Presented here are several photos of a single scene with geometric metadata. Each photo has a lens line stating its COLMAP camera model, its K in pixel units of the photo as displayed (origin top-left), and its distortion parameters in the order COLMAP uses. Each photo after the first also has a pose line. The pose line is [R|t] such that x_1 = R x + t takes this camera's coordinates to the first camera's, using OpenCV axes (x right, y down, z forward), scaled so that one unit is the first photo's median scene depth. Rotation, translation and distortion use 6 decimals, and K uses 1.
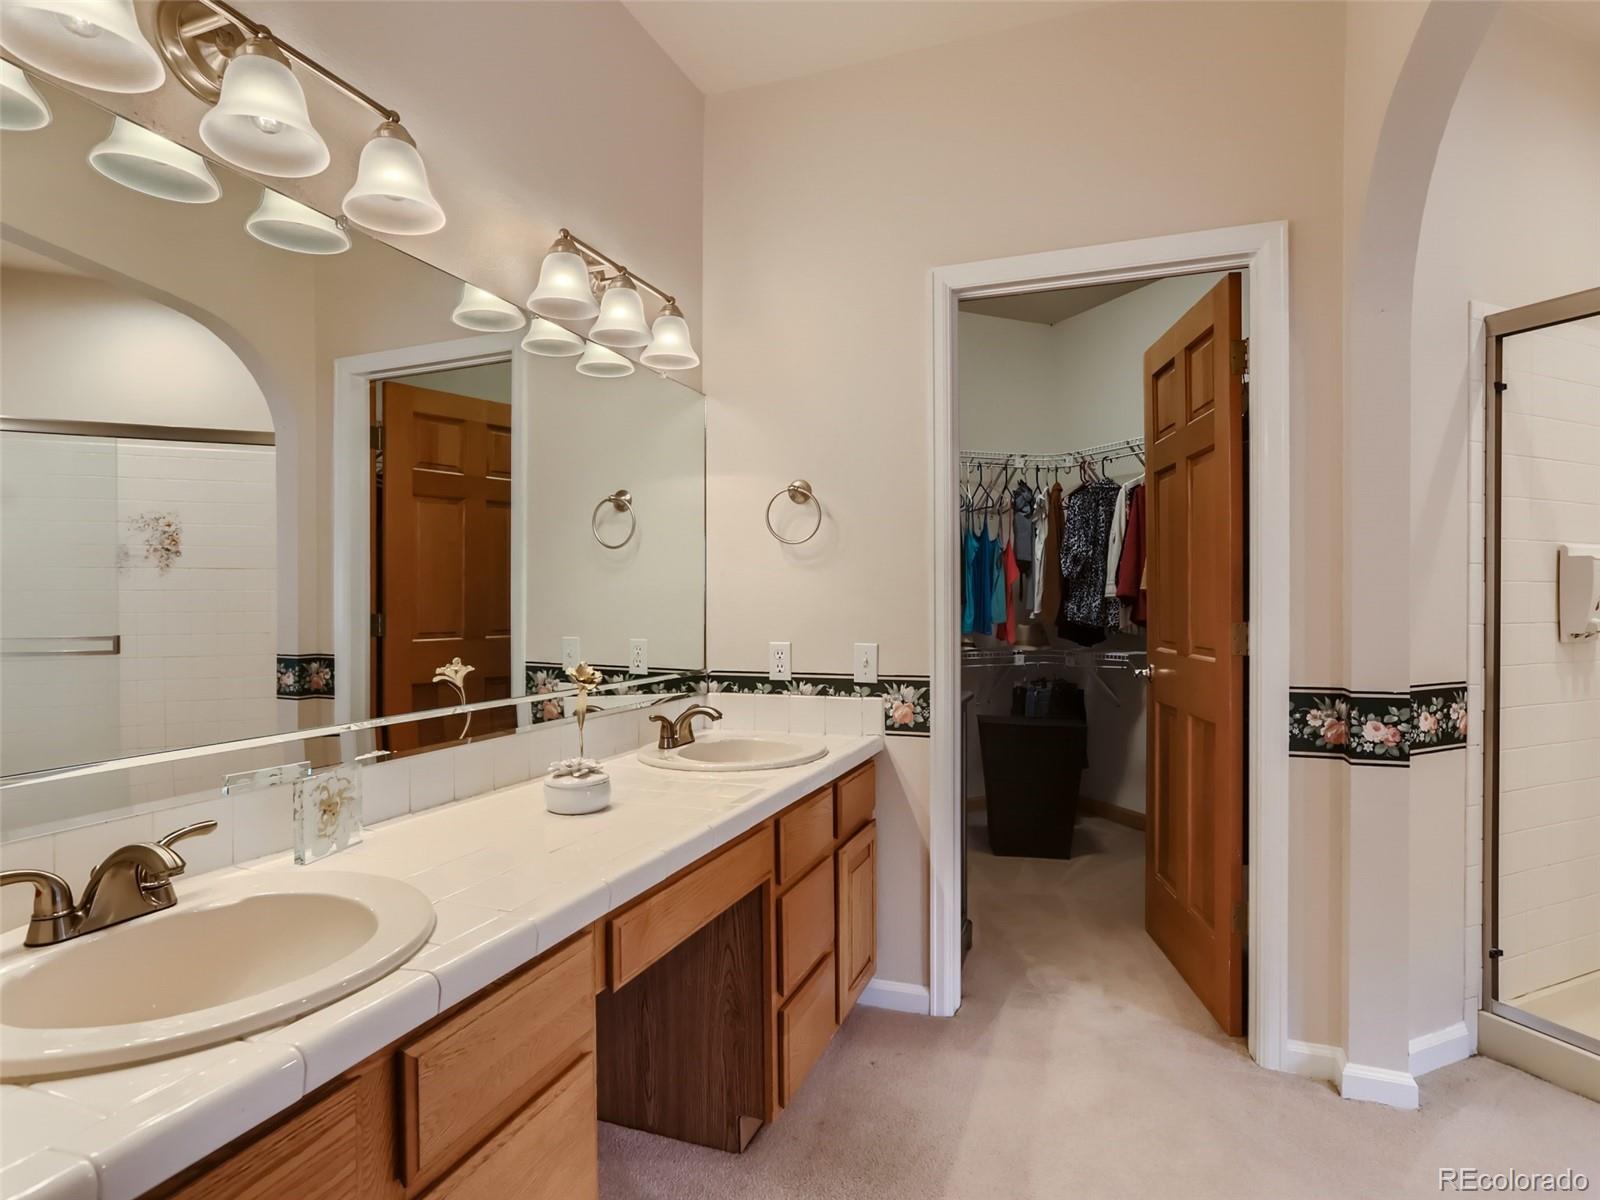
lens RADIAL K [[851.4, 0, 800.1], [0, 851.4, 595.4], [0, 0, 1]] dist [-0.028890, 0.019532]
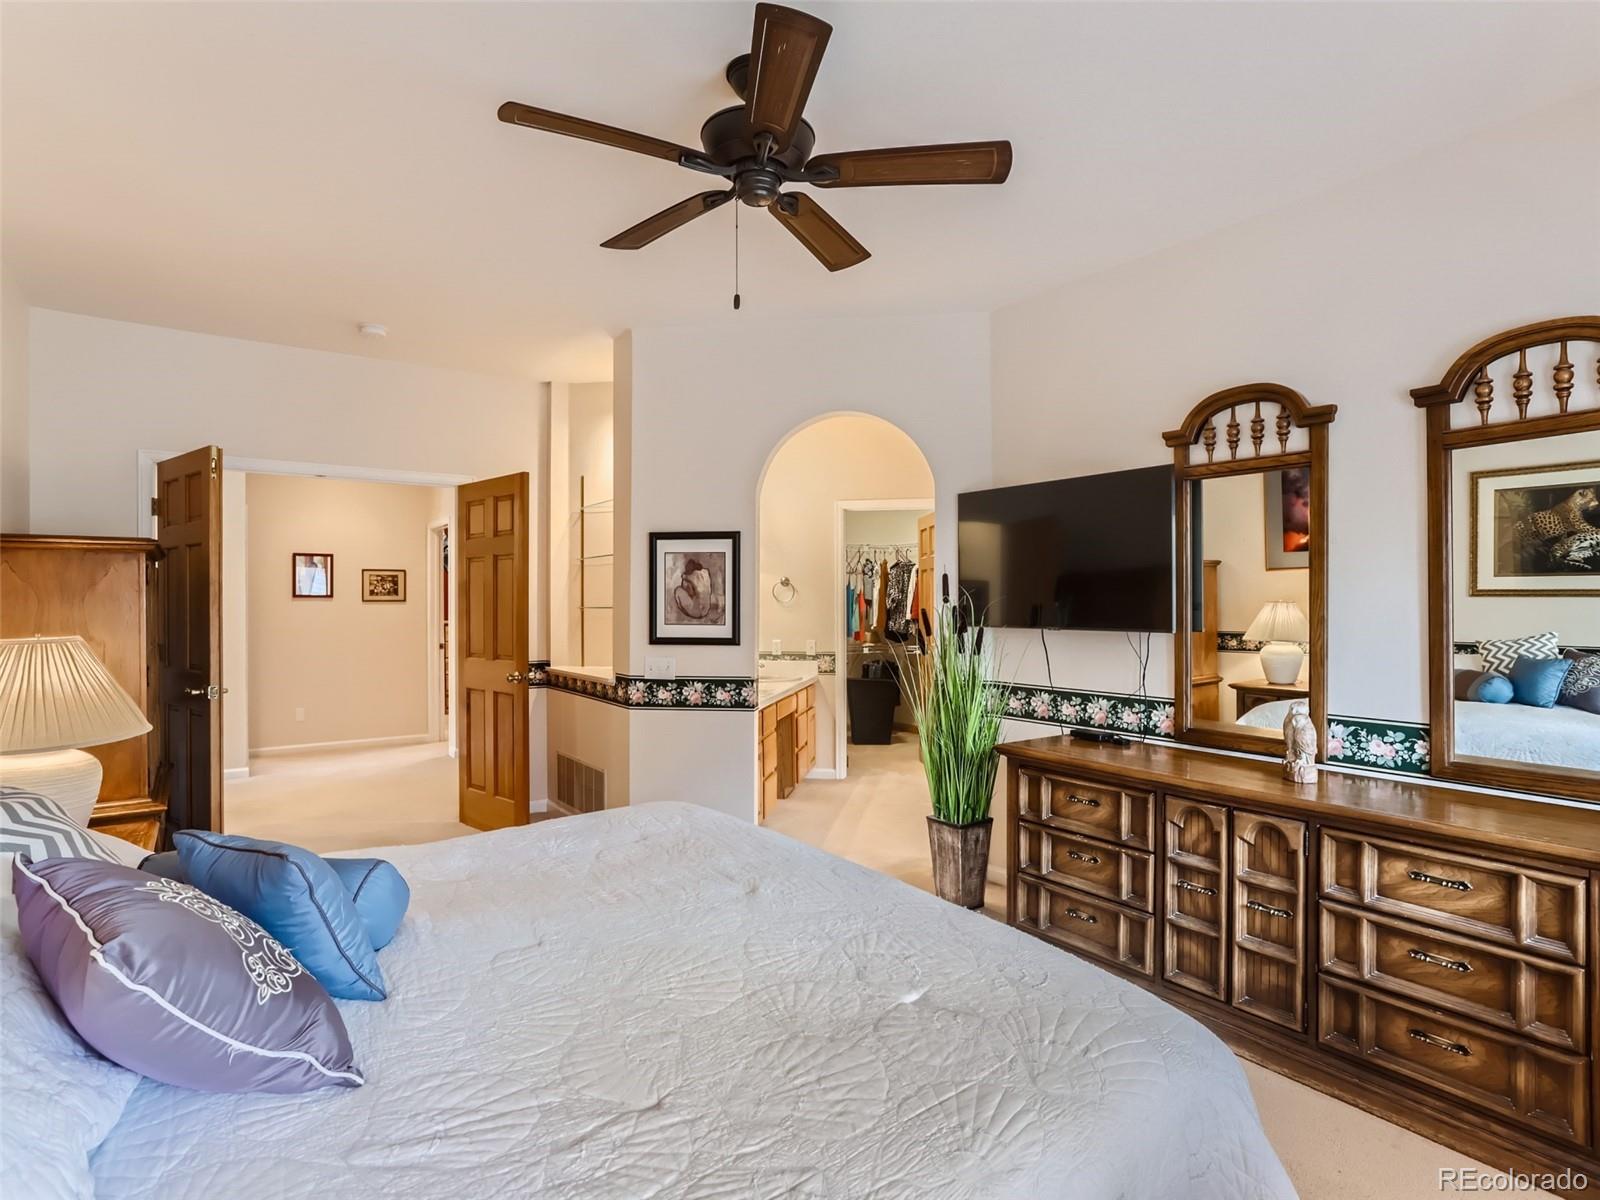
lens RADIAL K [[851.4, 0, 800.1], [0, 851.4, 595.4], [0, 0, 1]] dist [-0.028890, 0.019532]
pose [[0.983241, 0.002312, 0.182296, -0.266545], [-0.000741, 0.999962, -0.008688, -0.035995], [-0.182310, 0.008407, 0.983205, -0.964783]]
